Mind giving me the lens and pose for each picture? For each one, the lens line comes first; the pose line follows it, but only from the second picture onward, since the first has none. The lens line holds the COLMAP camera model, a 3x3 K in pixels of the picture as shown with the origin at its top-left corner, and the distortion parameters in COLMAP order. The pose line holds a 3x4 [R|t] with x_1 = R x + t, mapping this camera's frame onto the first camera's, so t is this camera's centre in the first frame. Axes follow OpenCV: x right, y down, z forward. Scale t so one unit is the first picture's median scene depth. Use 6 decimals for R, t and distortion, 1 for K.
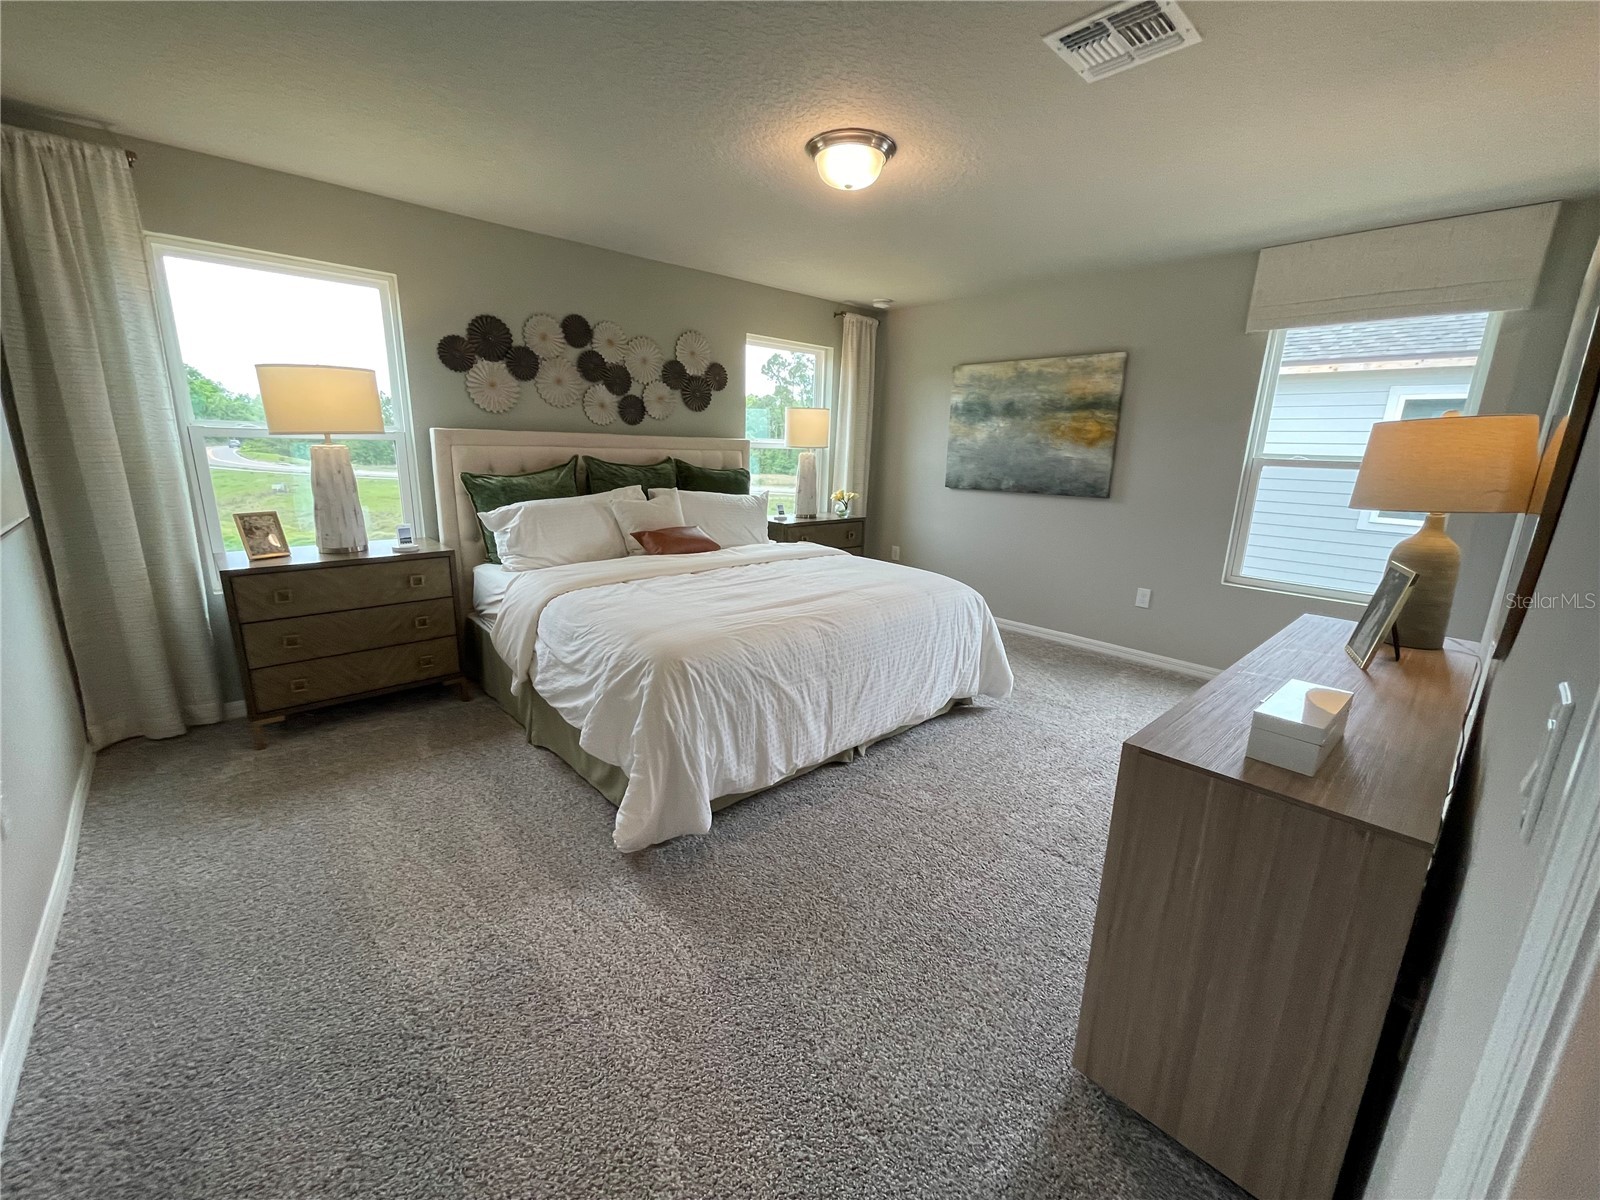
lens RADIAL K [[648.5, 0, 804.2], [0, 648.5, 595.7], [0, 0, 1]] dist [-0.001983, 0.000081]
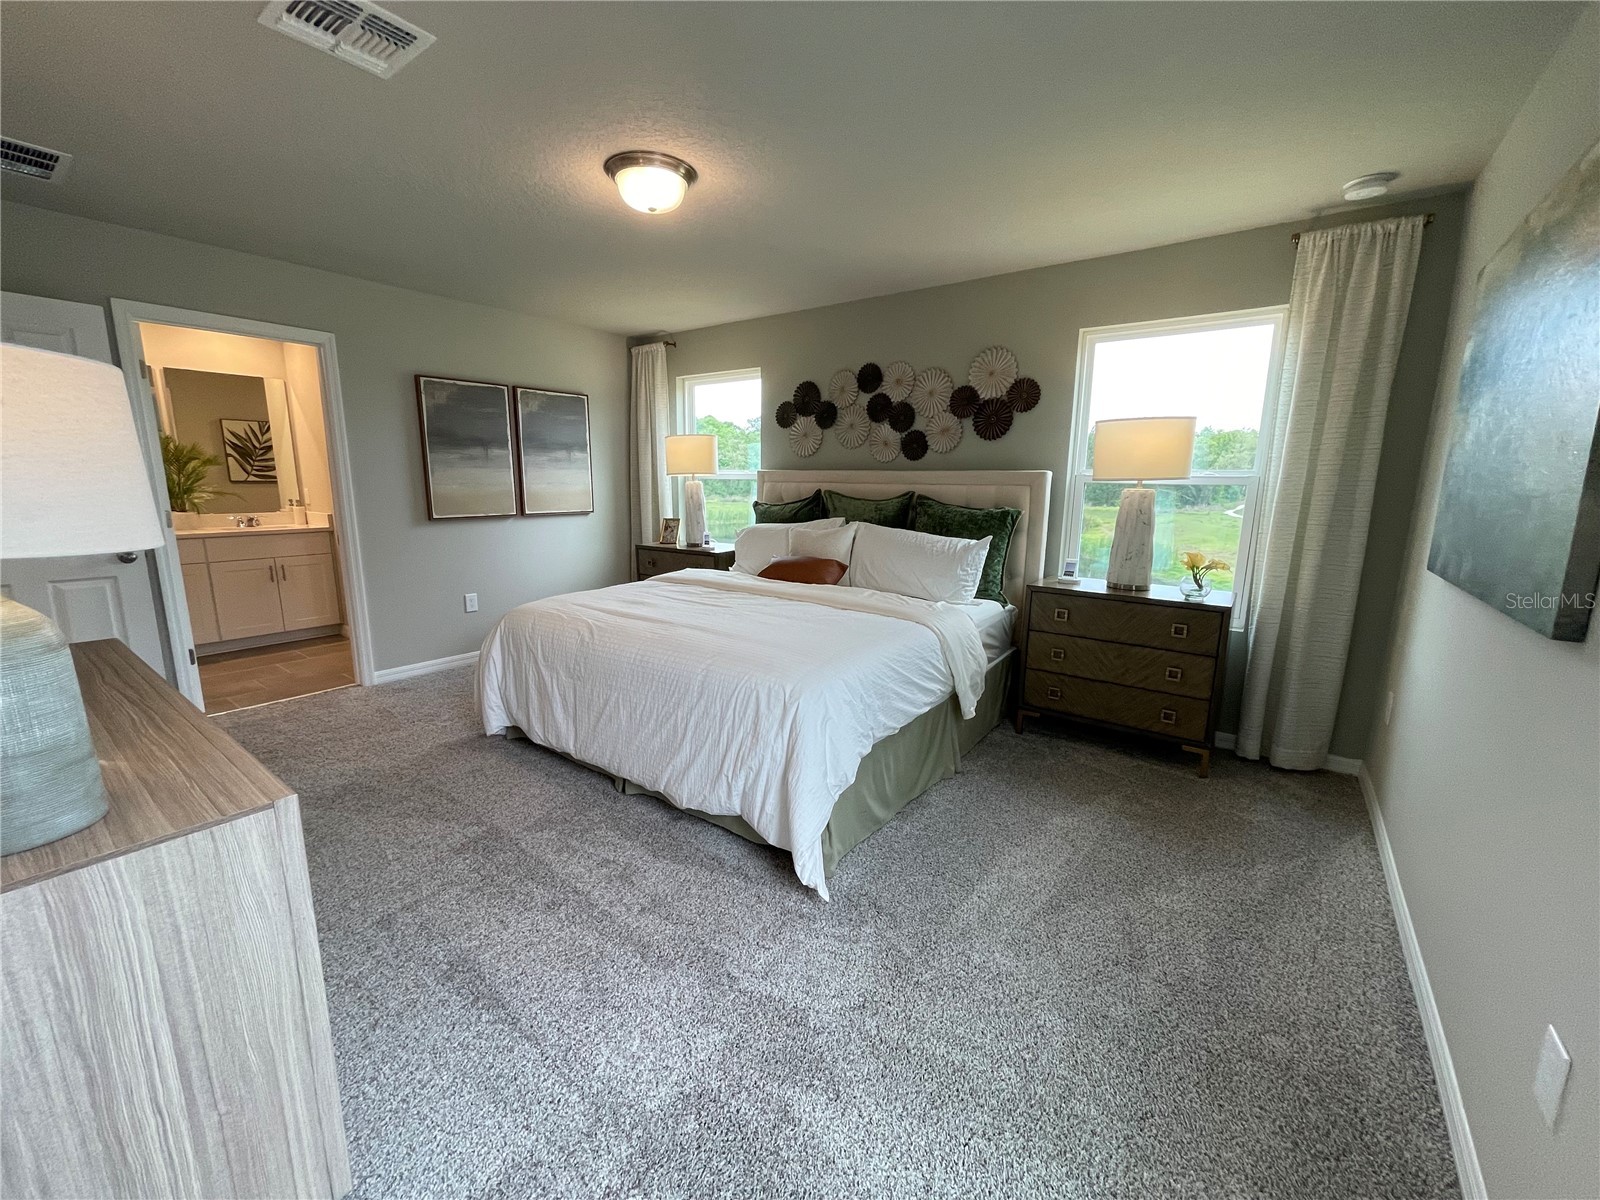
lens RADIAL K [[647.3, 0, 795.3], [0, 647.3, 601.7], [0, 0, 1]] dist [-0.004492, 0.000223]
pose [[0.175833, 0.160087, -0.971316, 0.731221], [-0.227436, 0.966600, 0.118138, -0.140222], [0.957787, 0.200140, 0.206370, 0.712101]]
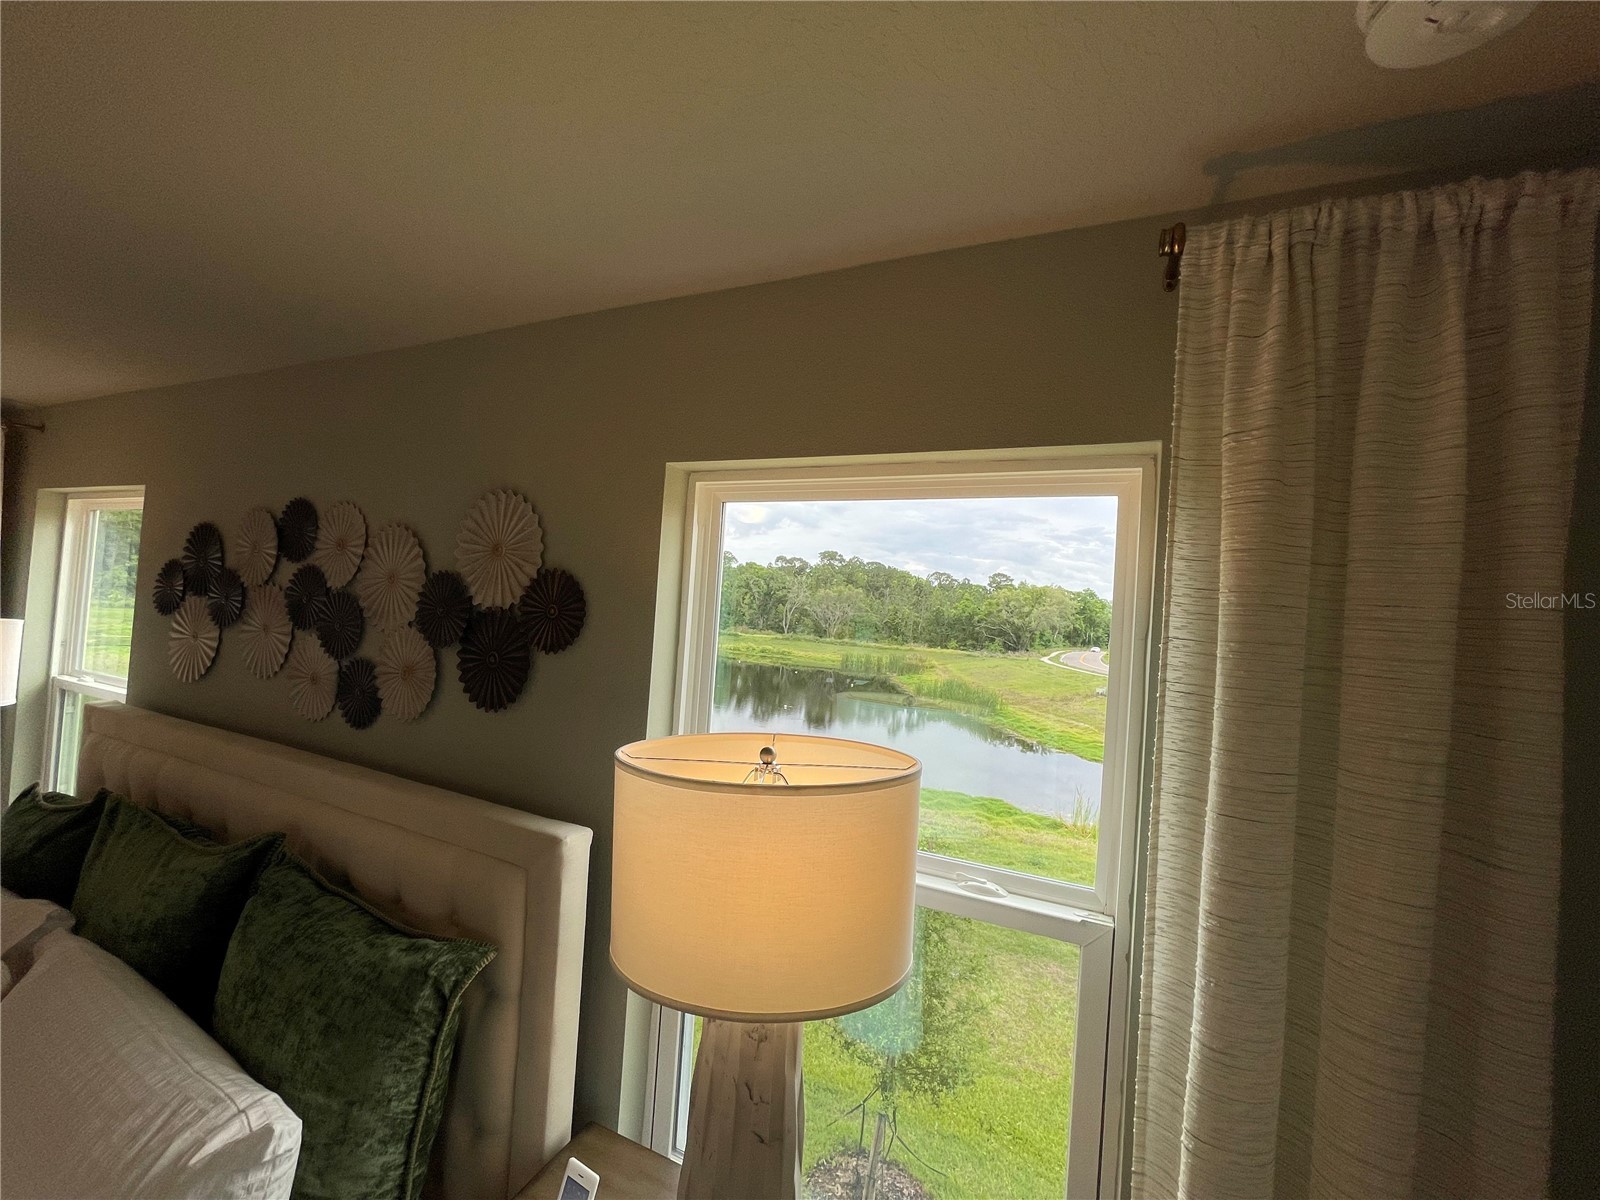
lens RADIAL K [[647.3, 0, 795.3], [0, 647.3, 601.7], [0, 0, 1]] dist [-0.004492, 0.000223]
pose [[0.384477, -0.015617, -0.923003, 0.233186], [-0.263022, 0.956560, -0.125746, -0.384607], [0.884871, 0.291116, 0.363668, 1.141842]]
